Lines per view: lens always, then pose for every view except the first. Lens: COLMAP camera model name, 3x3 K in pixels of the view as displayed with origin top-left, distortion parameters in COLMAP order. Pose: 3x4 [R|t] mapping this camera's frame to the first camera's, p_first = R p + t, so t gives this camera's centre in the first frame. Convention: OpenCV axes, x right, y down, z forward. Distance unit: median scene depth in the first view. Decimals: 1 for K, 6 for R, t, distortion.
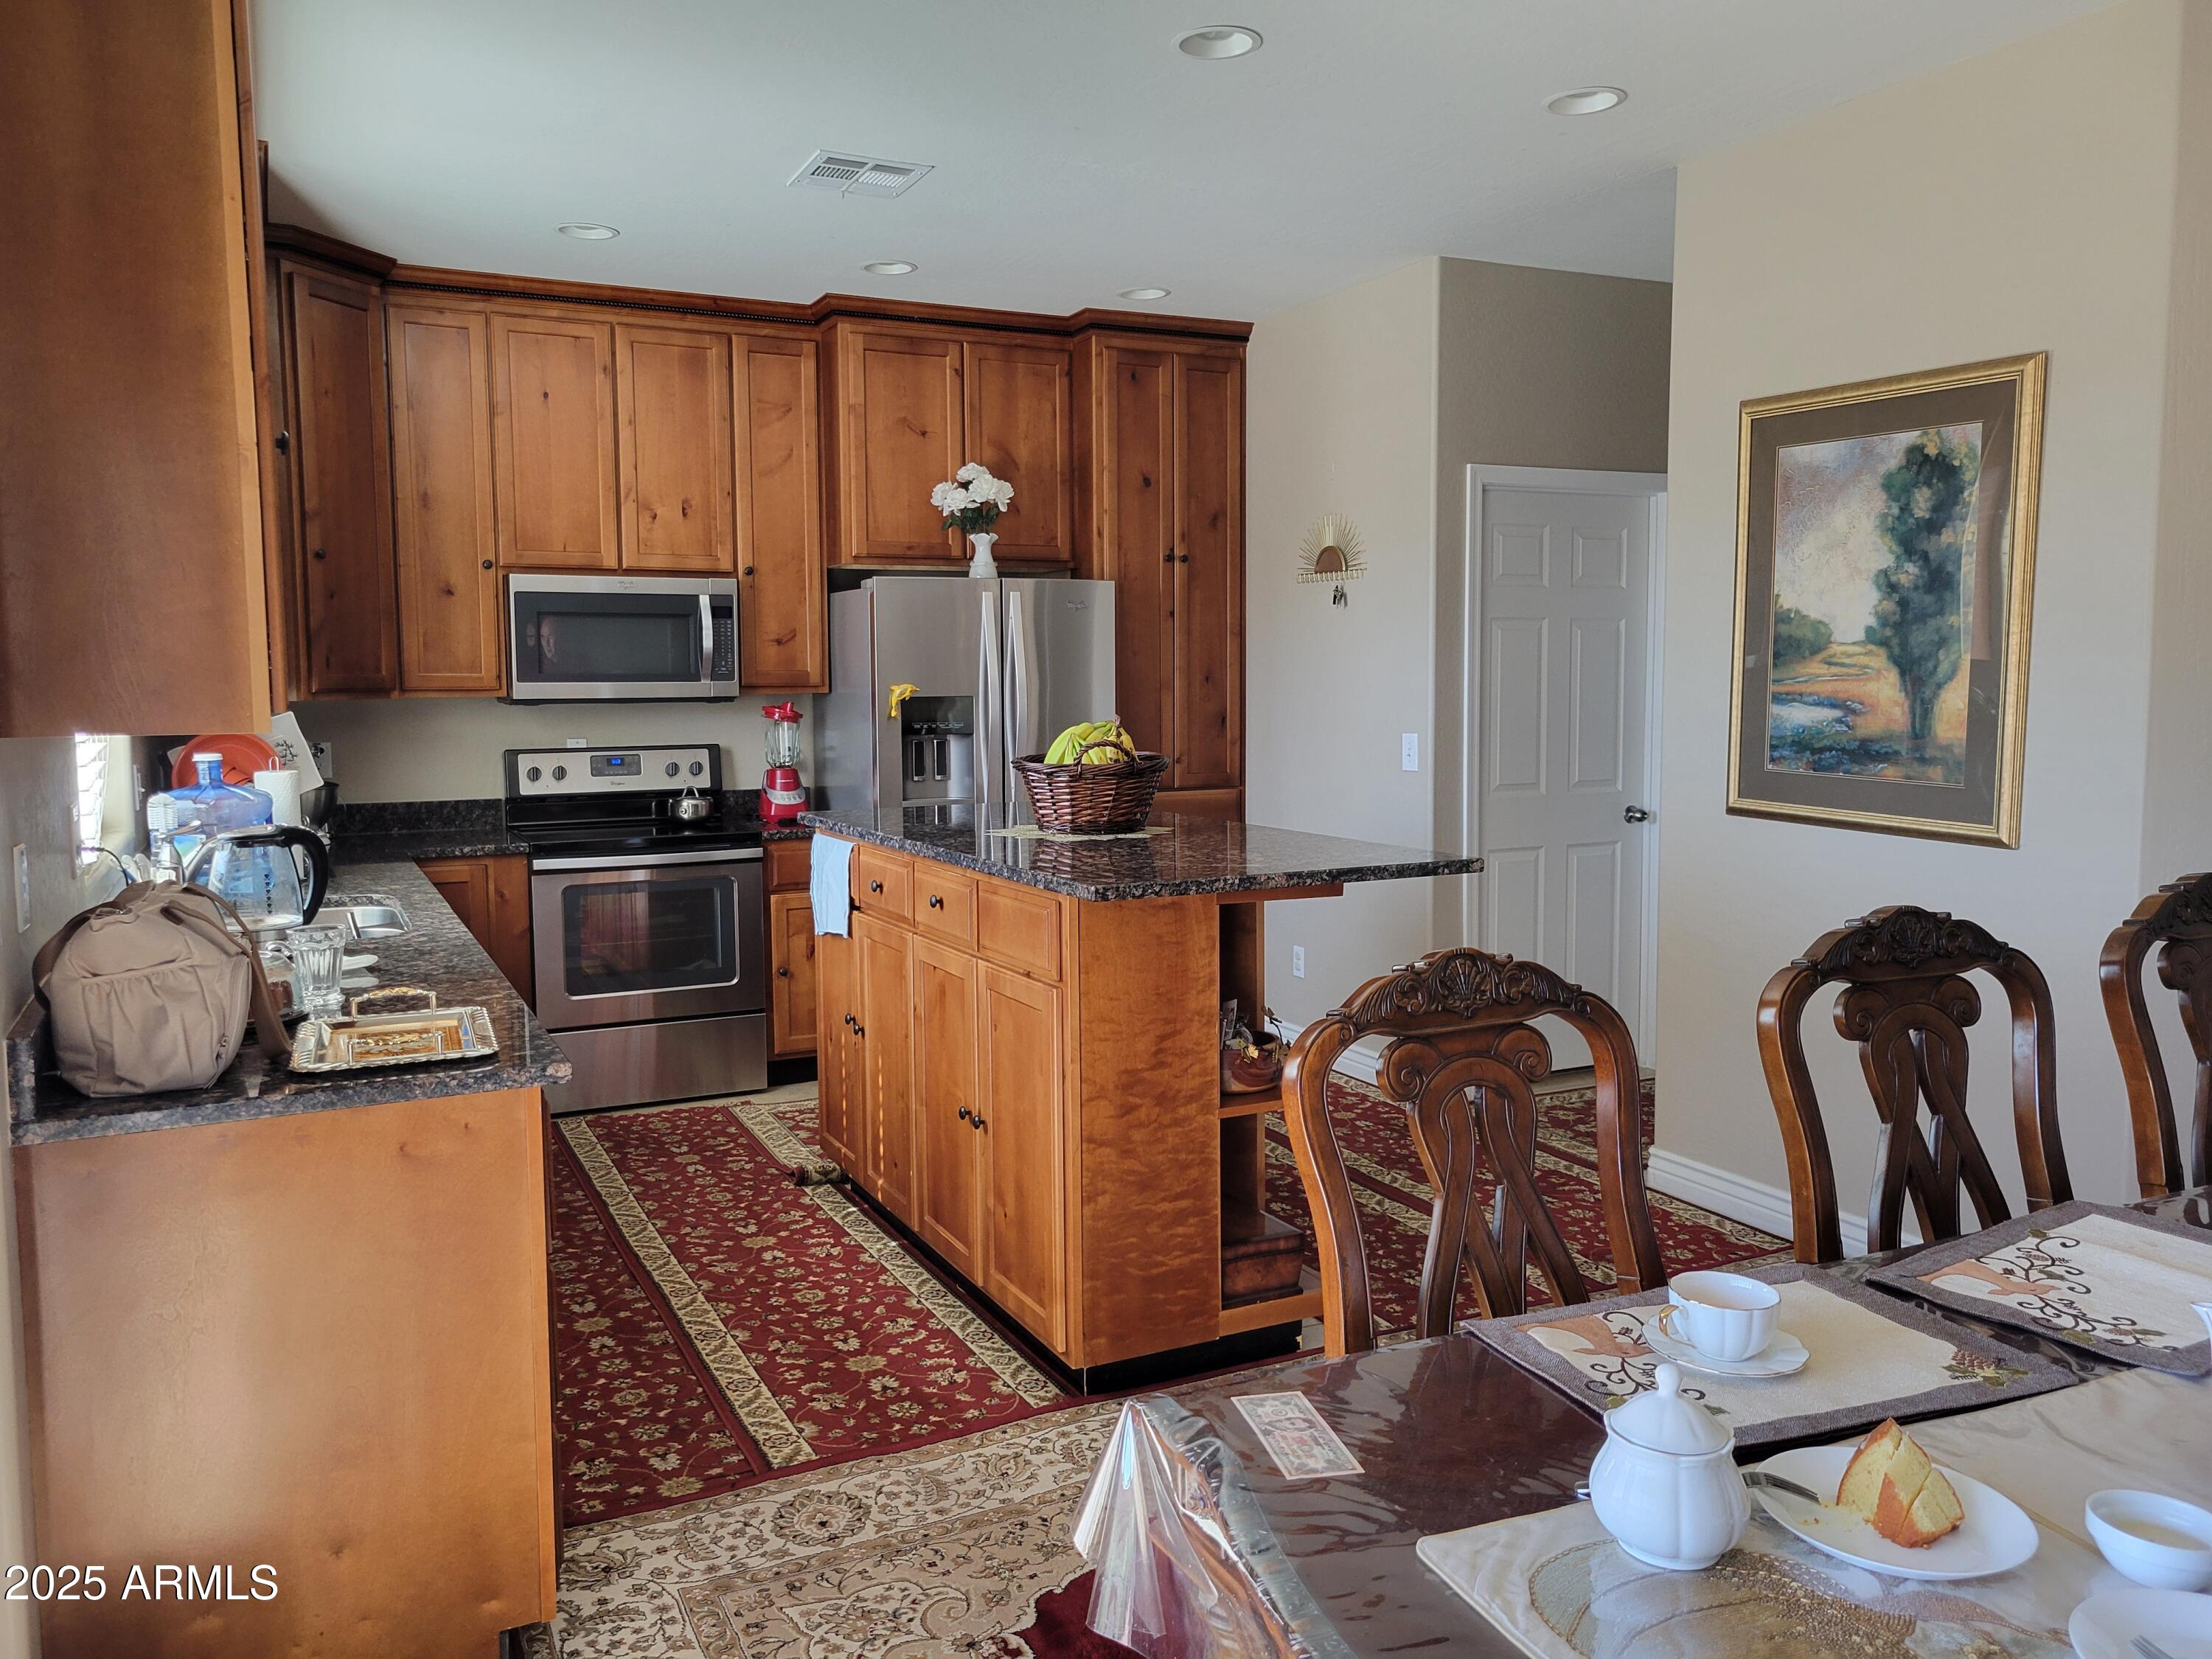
lens RADIAL K [[1645.3, 0, 1075.5], [0, 1645.3, 777.0], [0, 0, 1]] dist [0.041434, -0.006314]
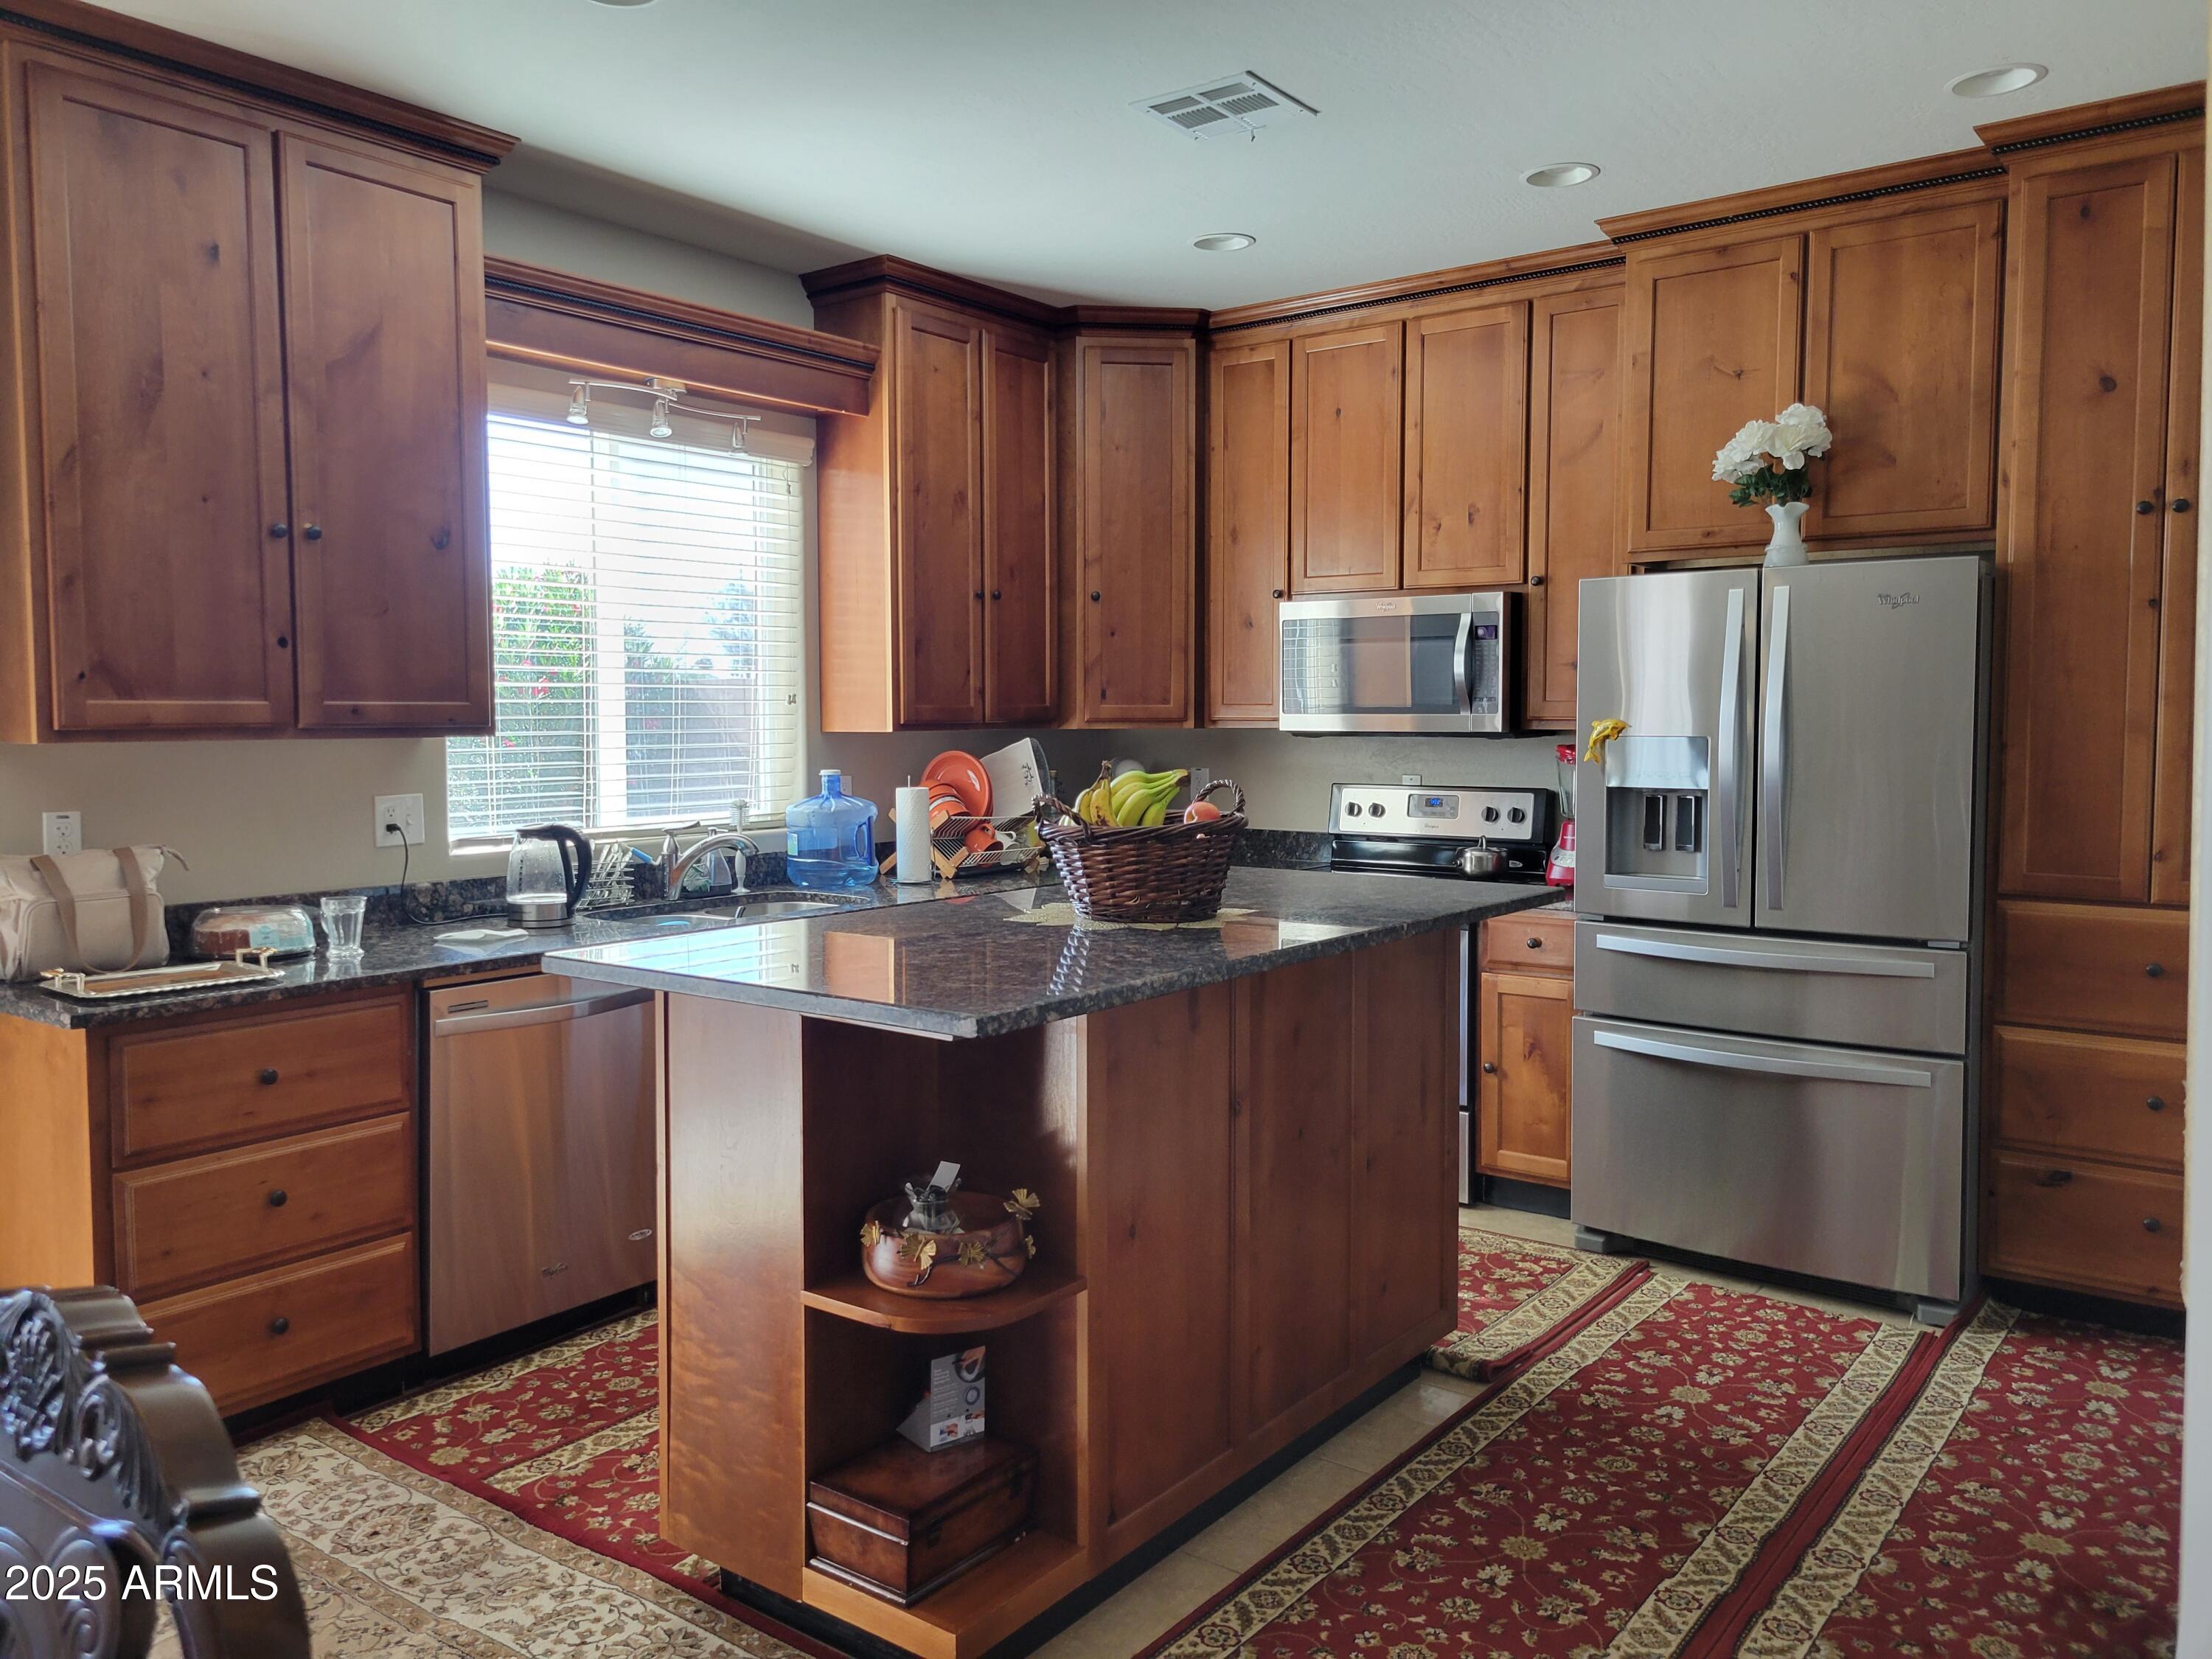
lens RADIAL K [[1645.3, 0, 1075.5], [0, 1645.3, 777.0], [0, 0, 1]] dist [0.041434, -0.006314]
pose [[0.449304, 0.042032, -0.892390, 0.452072], [-0.057558, 0.998179, 0.018035, -0.028719], [0.891523, 0.043261, 0.450905, 0.432414]]
